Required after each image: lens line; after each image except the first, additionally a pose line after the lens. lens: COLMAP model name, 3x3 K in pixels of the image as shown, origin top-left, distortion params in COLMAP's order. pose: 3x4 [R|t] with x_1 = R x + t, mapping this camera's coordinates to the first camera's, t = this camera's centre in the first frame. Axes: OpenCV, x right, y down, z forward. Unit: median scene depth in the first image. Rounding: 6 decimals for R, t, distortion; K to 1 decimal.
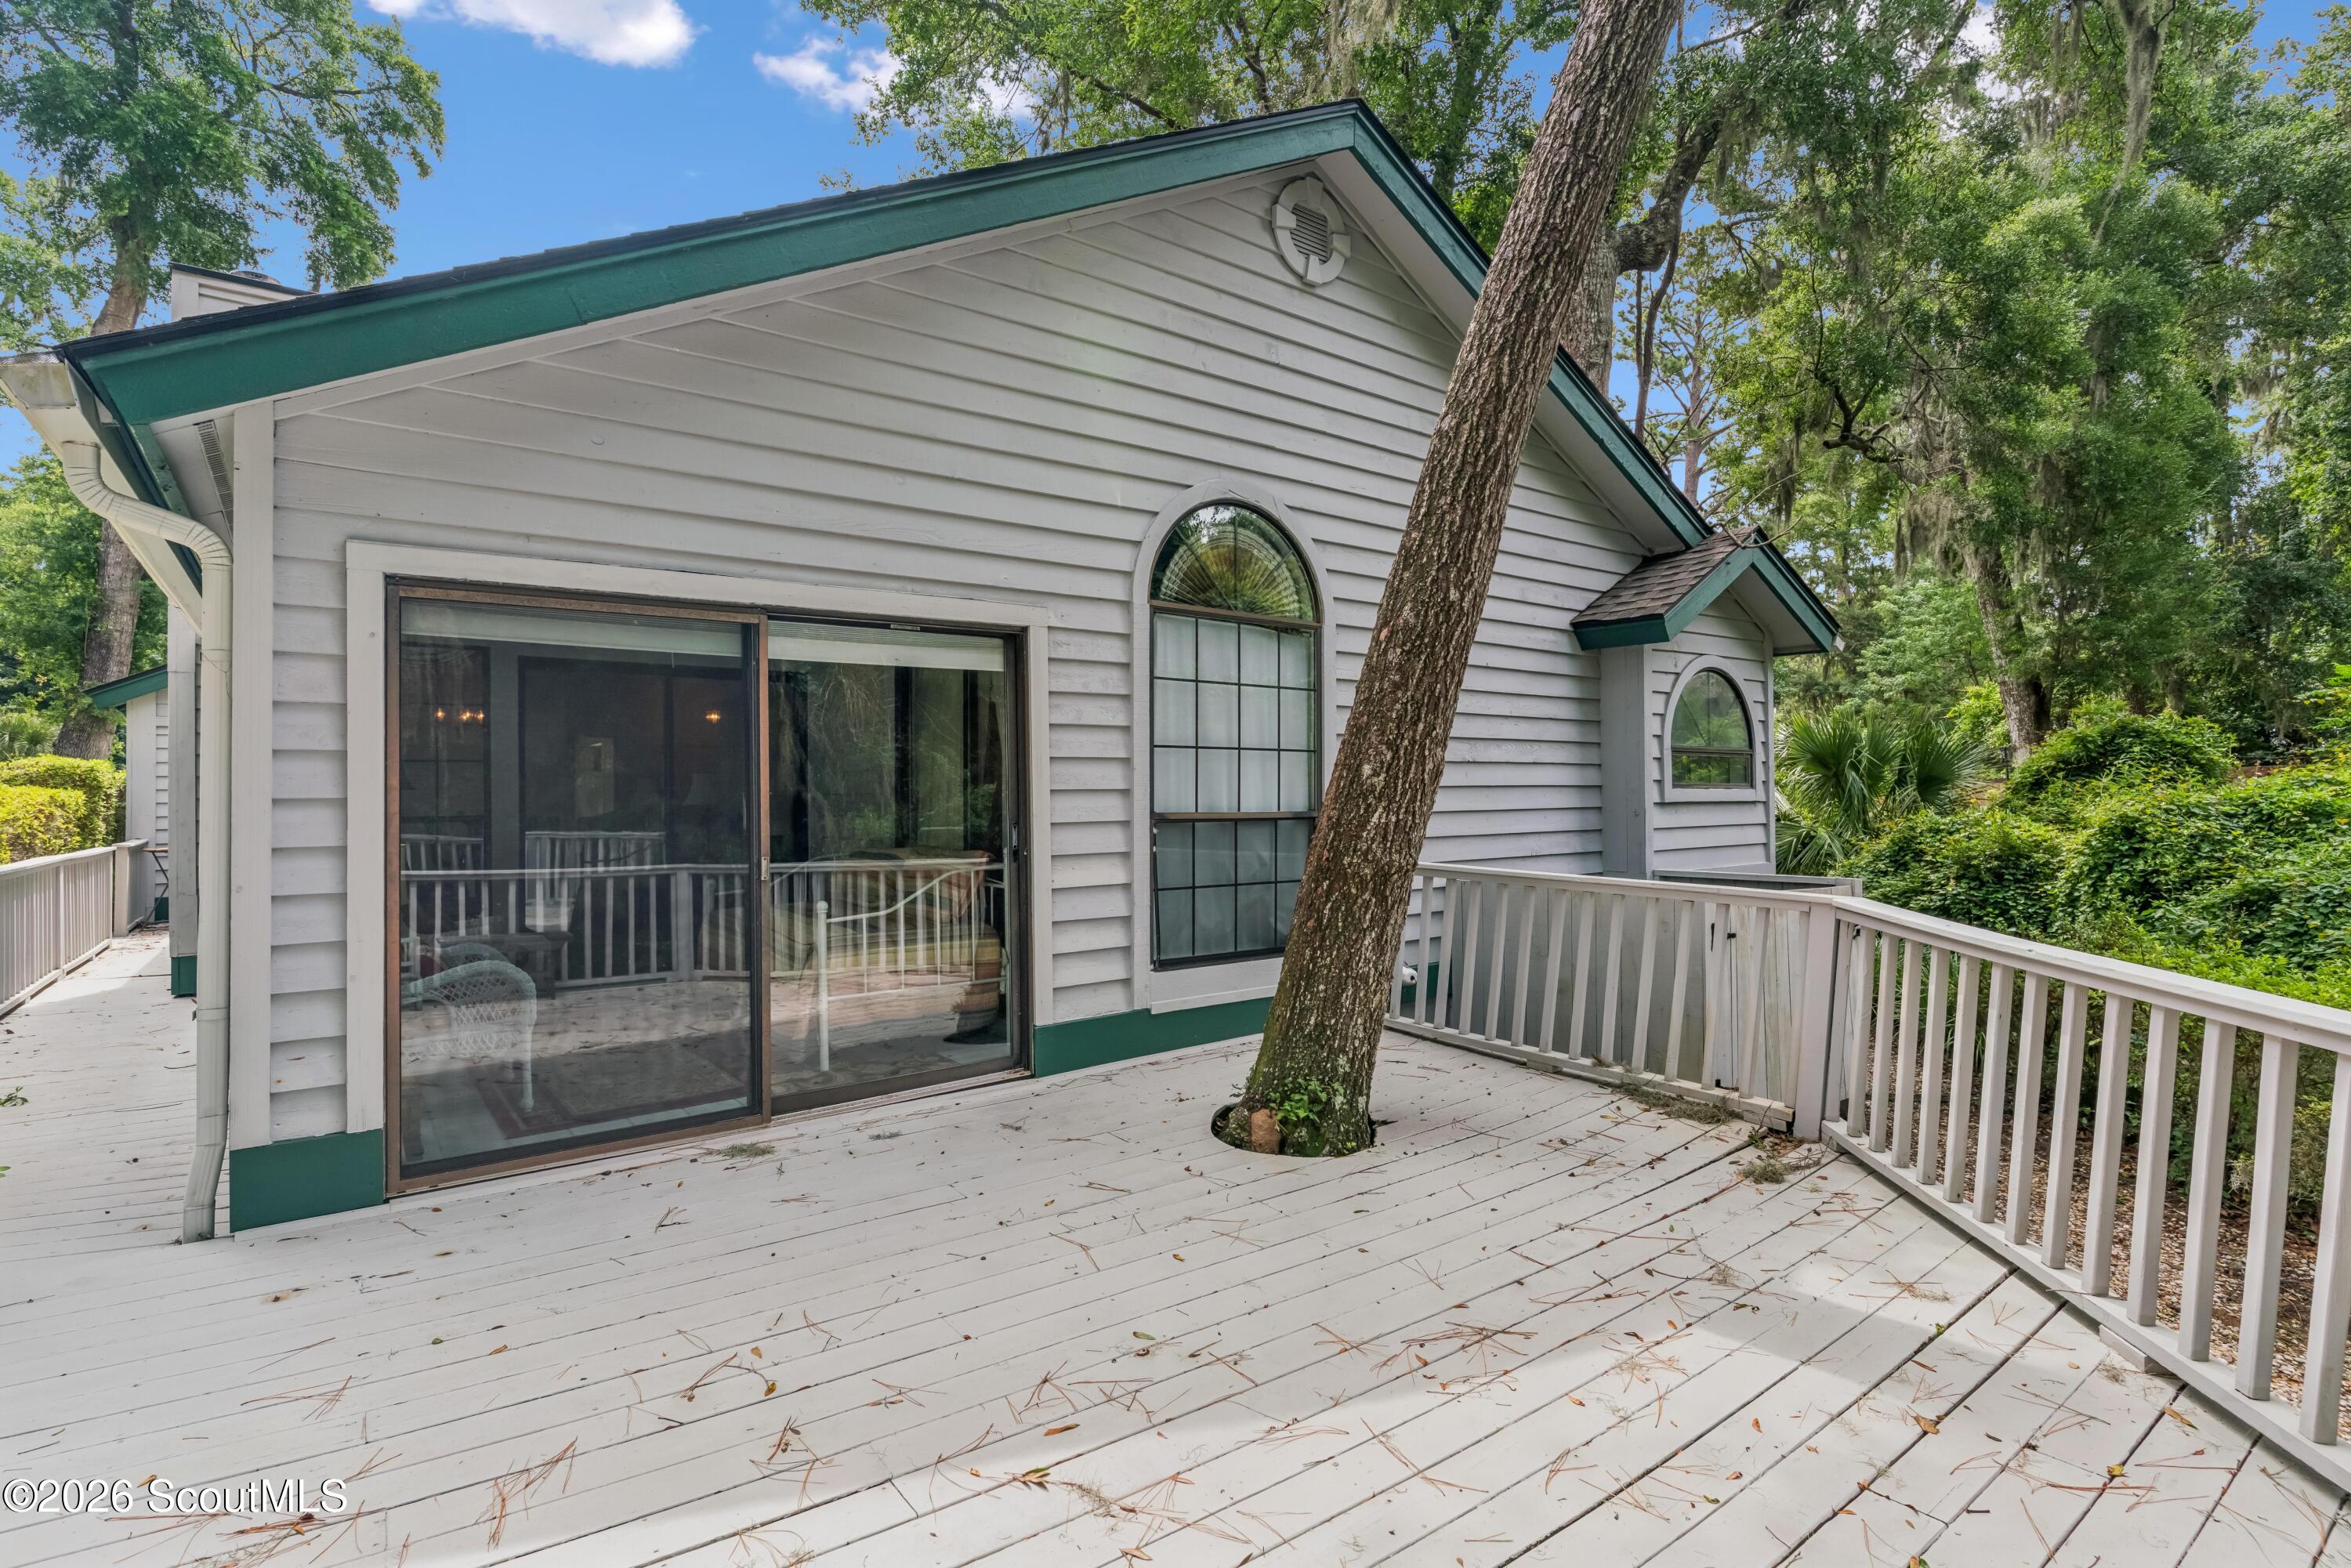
lens RADIAL K [[1113.1, 0, 1159.0], [0, 1113.1, 778.5], [0, 0, 1]] dist [0.003232, 0.001702]
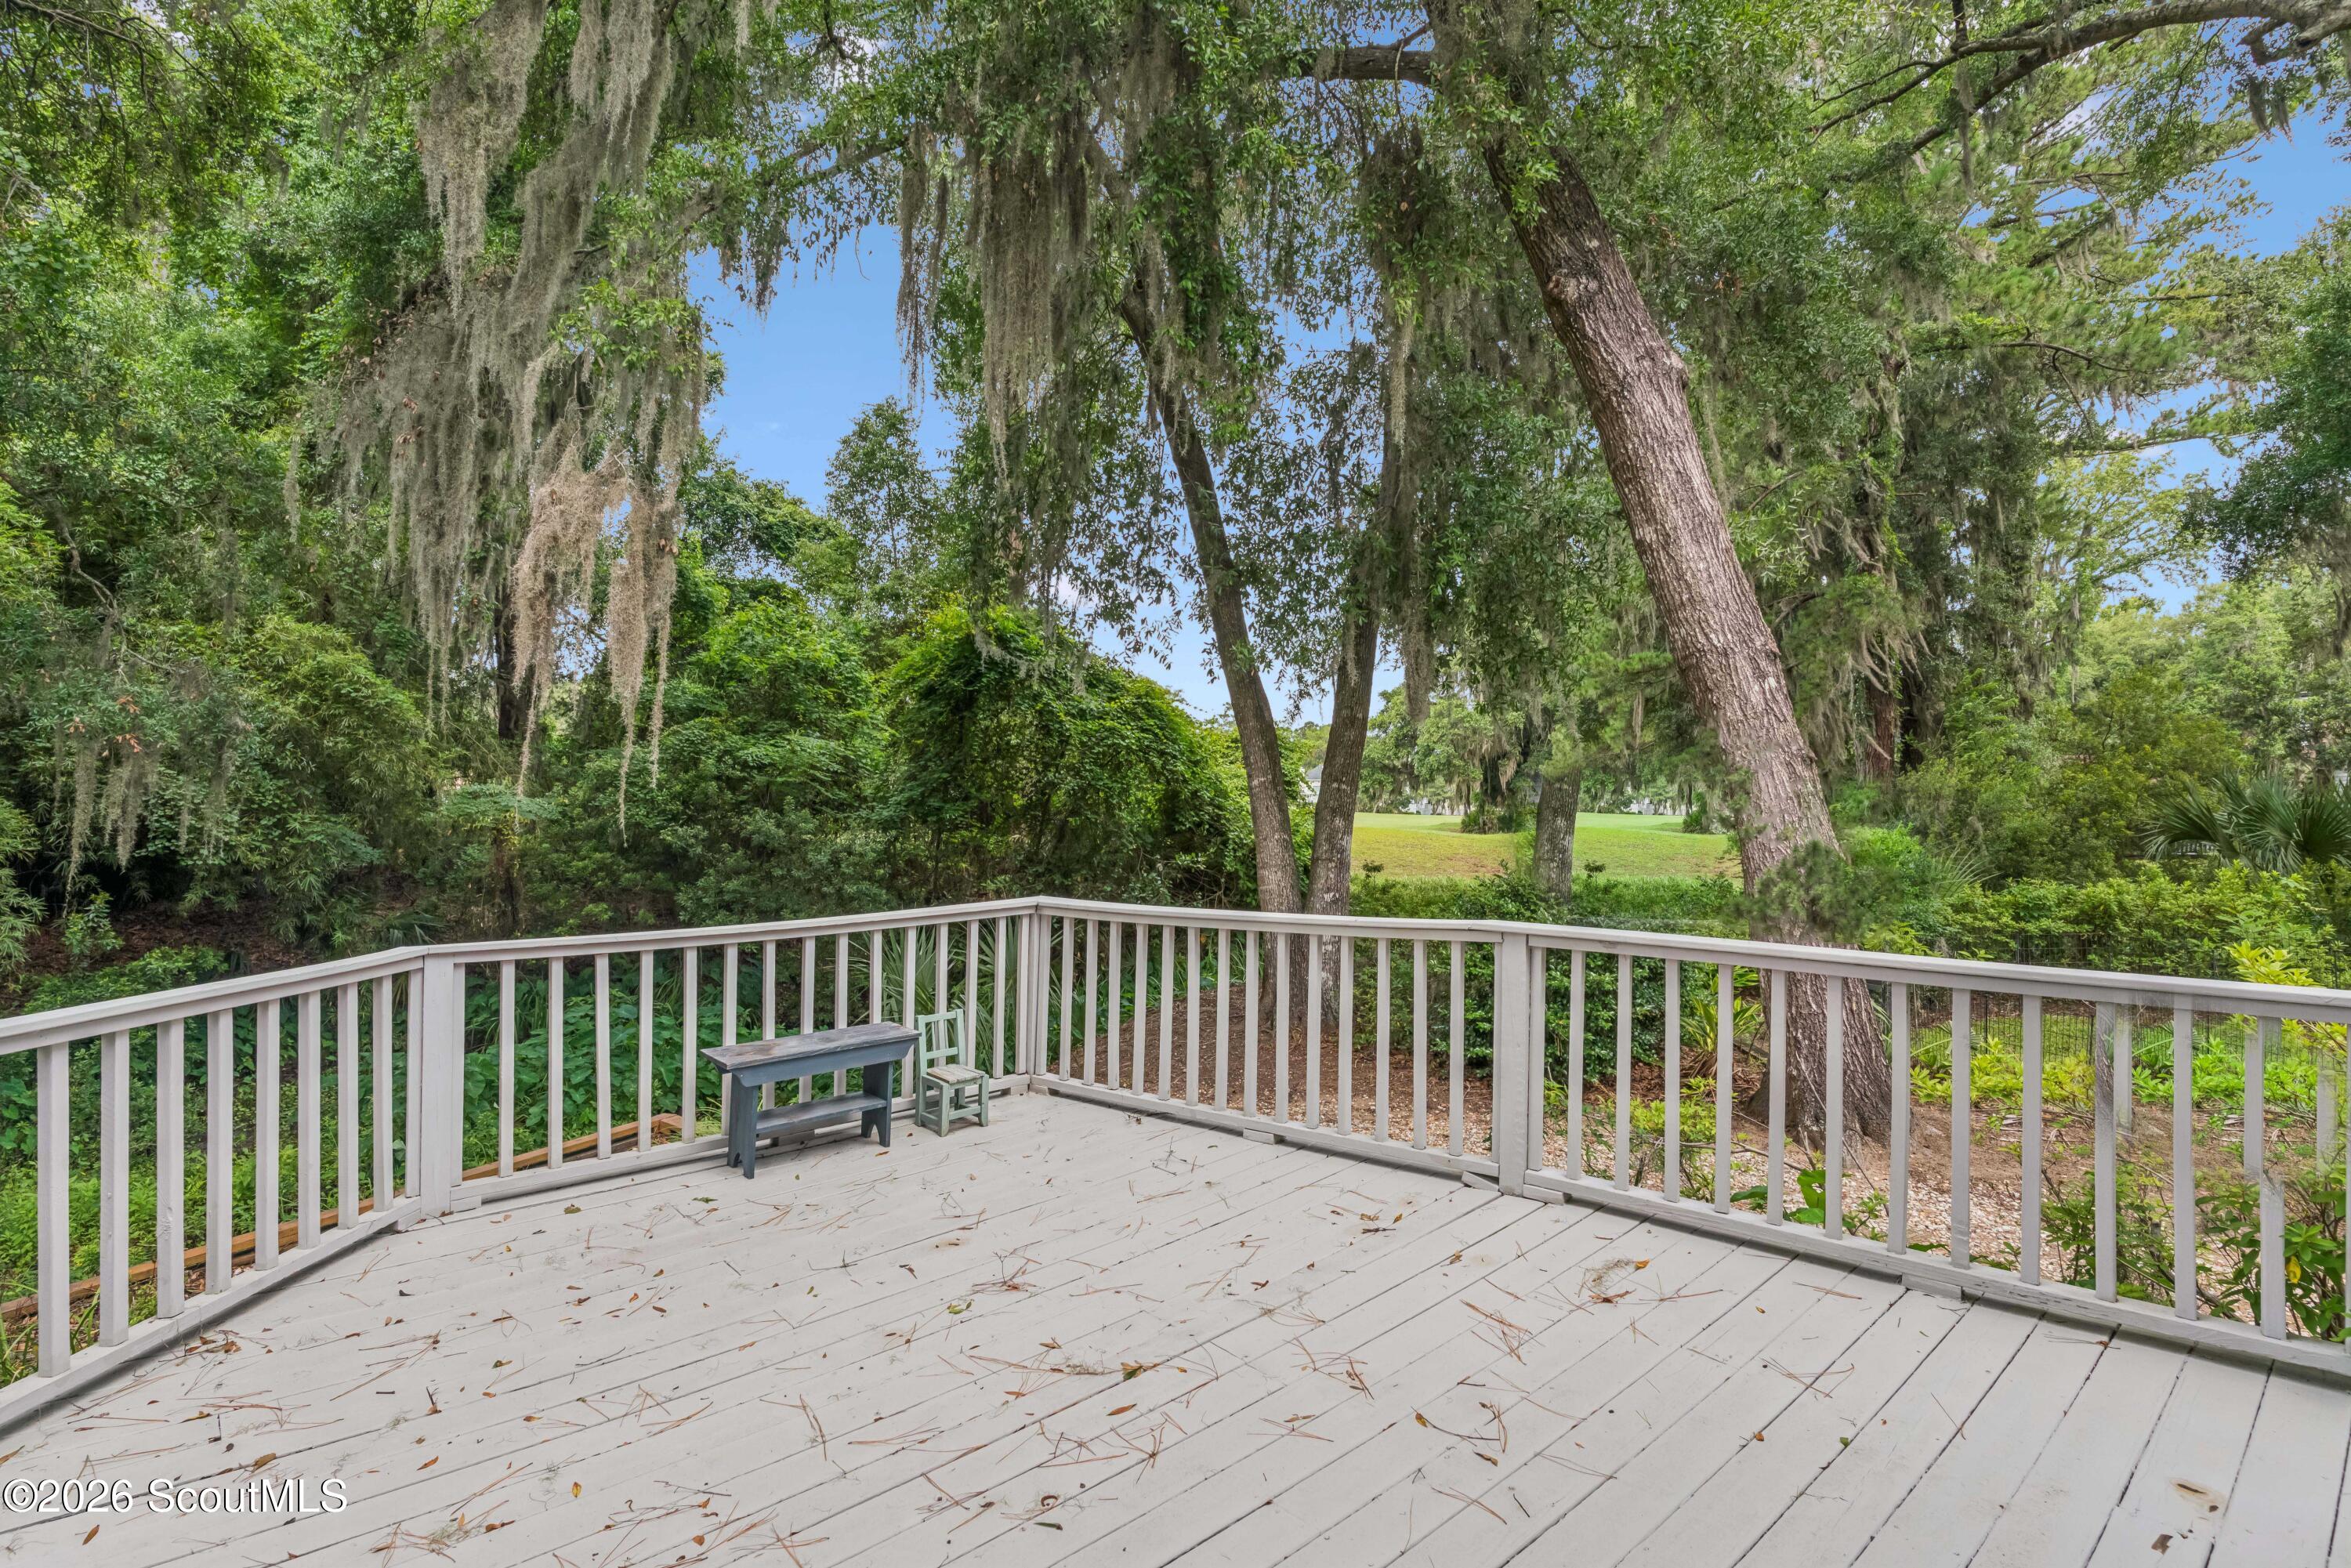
lens RADIAL K [[1113.1, 0, 1159.0], [0, 1113.1, 778.5], [0, 0, 1]] dist [0.003232, 0.001702]
pose [[-0.995194, 0.004135, -0.097840, -0.016575], [0.006998, 0.999557, -0.028937, -0.002596], [0.097677, -0.029483, -0.994781, 1.979904]]
